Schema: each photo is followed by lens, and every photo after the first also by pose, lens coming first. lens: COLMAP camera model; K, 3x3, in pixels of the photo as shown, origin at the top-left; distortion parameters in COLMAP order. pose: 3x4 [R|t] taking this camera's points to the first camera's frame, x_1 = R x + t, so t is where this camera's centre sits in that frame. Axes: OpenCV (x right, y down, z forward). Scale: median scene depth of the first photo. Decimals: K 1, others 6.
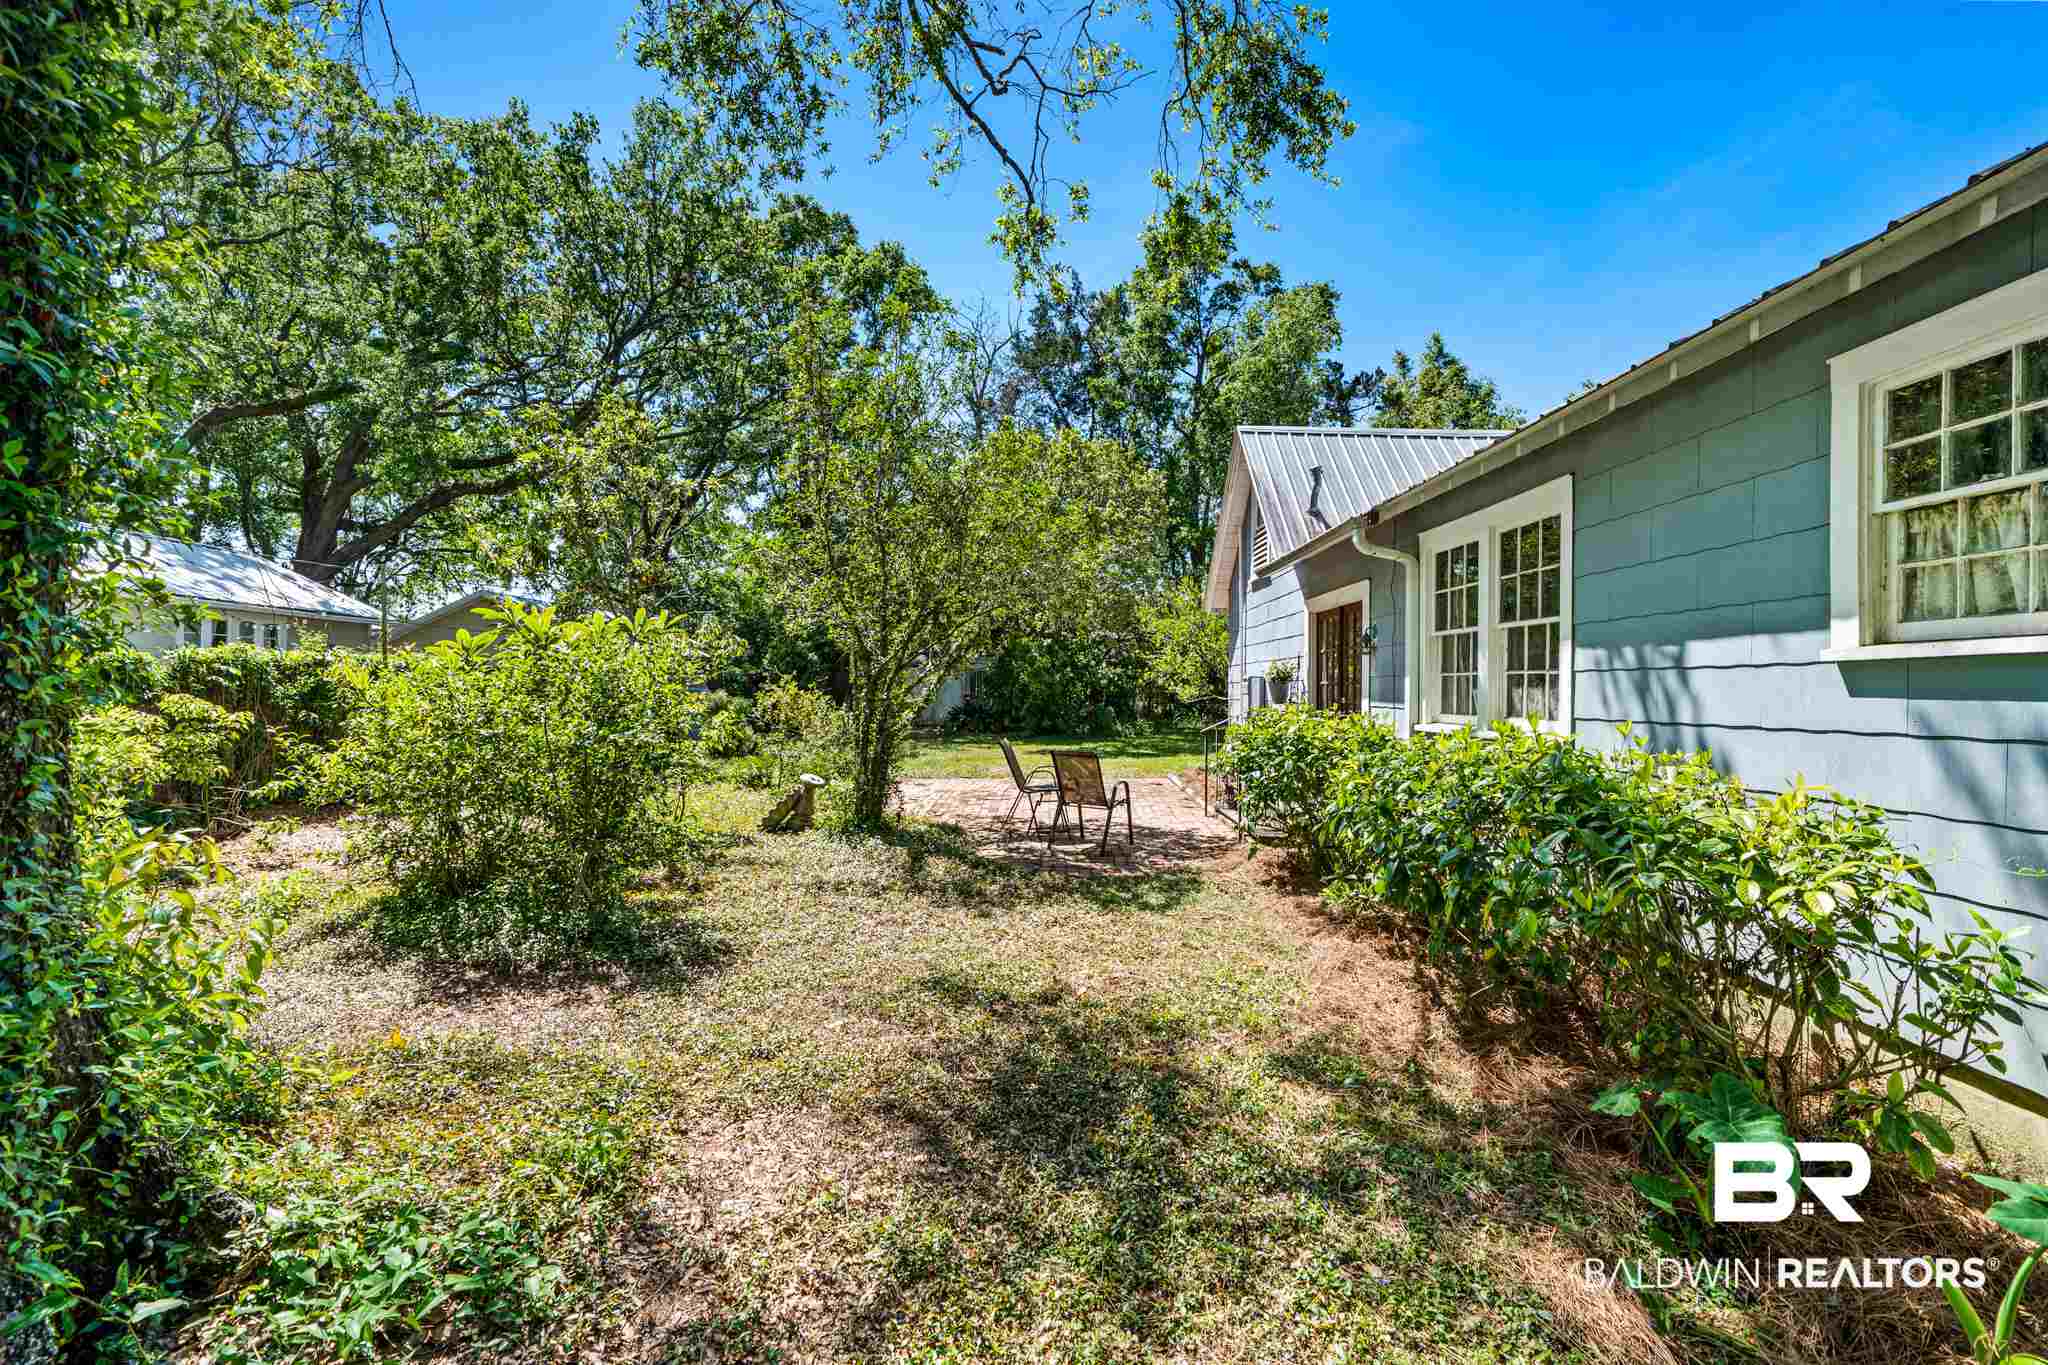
lens RADIAL K [[855.0, 0, 1021.3], [0, 855.0, 678.3], [0, 0, 1]] dist [-0.001344, 0.000211]
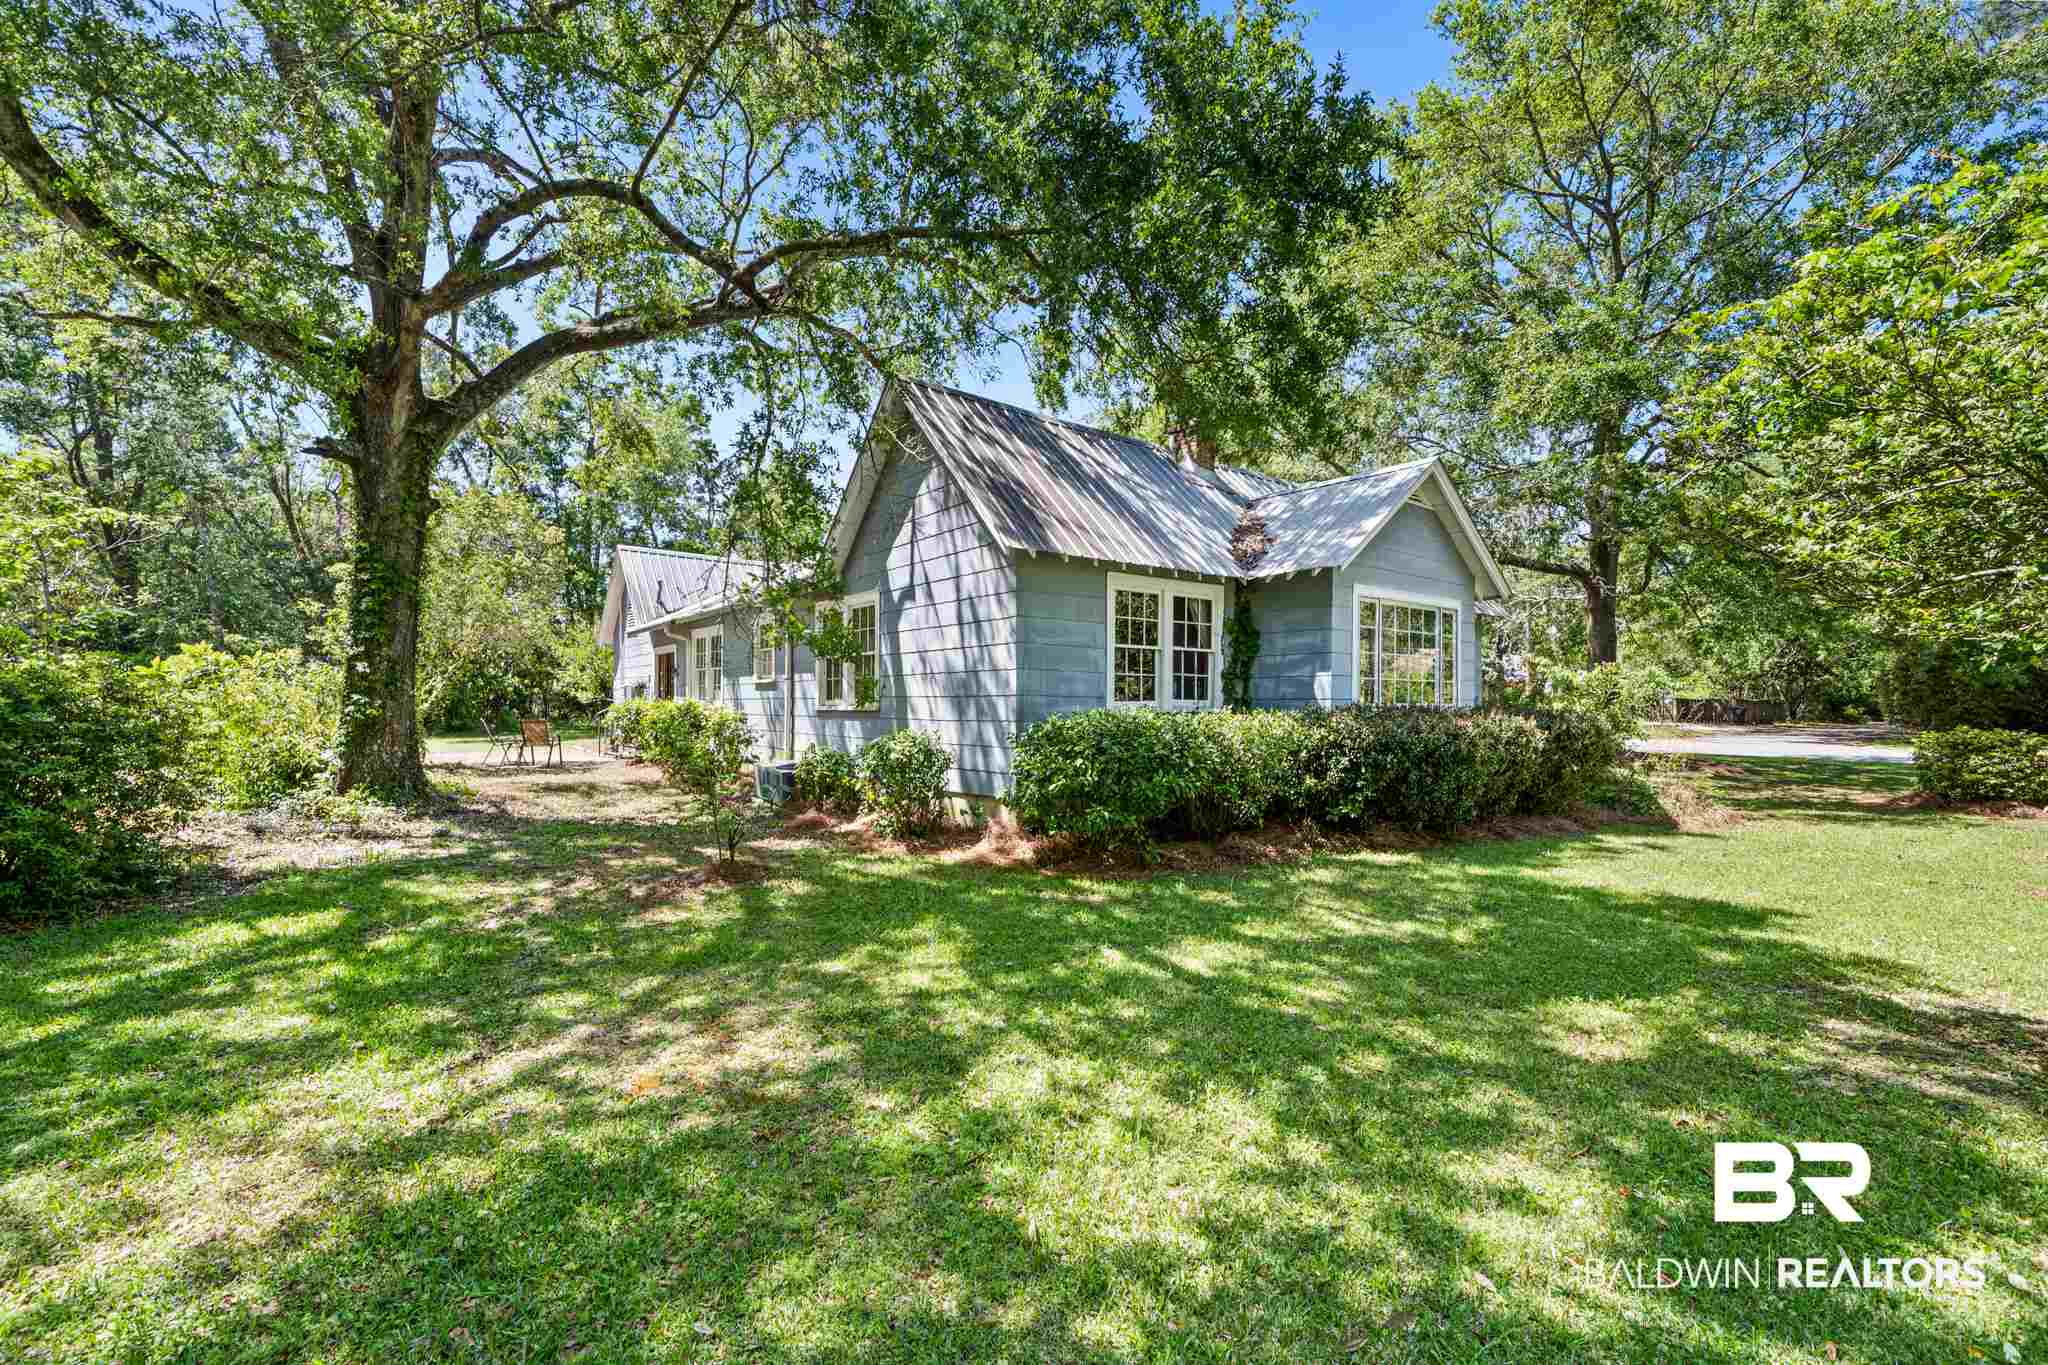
lens RADIAL K [[855.0, 0, 1020.5], [0, 855.0, 680.7], [0, 0, 1]] dist [-0.001344, 0.000211]
pose [[0.781364, 0.001611, 0.624073, -0.208347], [0.002330, 0.999982, -0.005499, -0.000952], [-0.624071, 0.005750, 0.781347, -0.933227]]
